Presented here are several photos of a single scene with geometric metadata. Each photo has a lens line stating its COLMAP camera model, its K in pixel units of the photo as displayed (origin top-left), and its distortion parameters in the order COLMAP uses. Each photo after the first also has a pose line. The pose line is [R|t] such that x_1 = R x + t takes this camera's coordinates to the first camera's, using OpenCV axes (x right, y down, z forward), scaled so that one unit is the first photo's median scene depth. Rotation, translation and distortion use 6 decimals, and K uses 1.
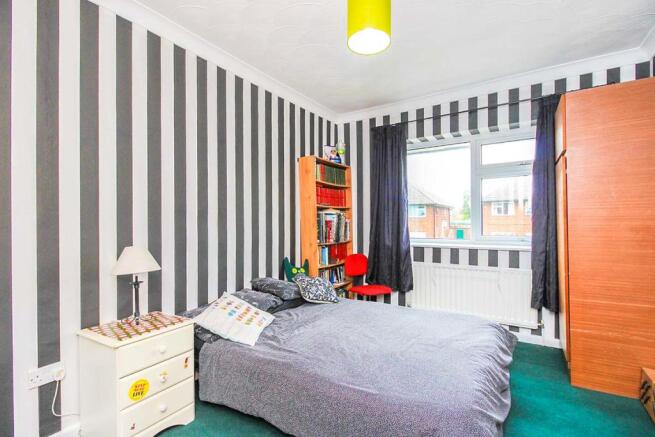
lens RADIAL K [[298.6, 0, 328.1], [0, 298.6, 220.4], [0, 0, 1]] dist [0.022198, -0.014719]
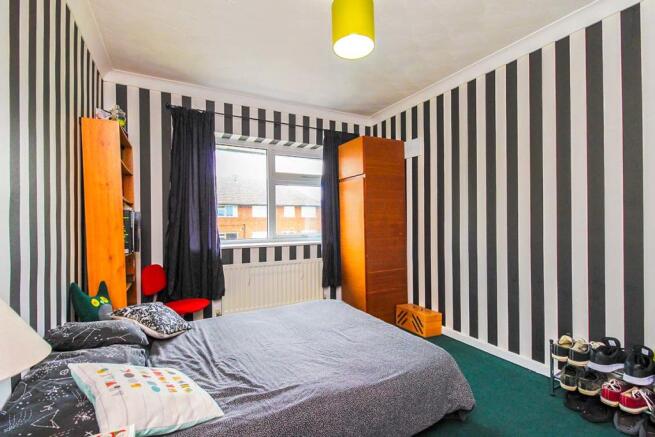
lens RADIAL K [[298.6, 0, 328.1], [0, 298.6, 220.4], [0, 0, 1]] dist [0.022198, -0.014719]
pose [[0.509719, 0.003854, 0.860332, -0.377731], [0.002867, 0.999977, -0.006178, 0.005510], [-0.860336, 0.005615, 0.509697, 0.264100]]
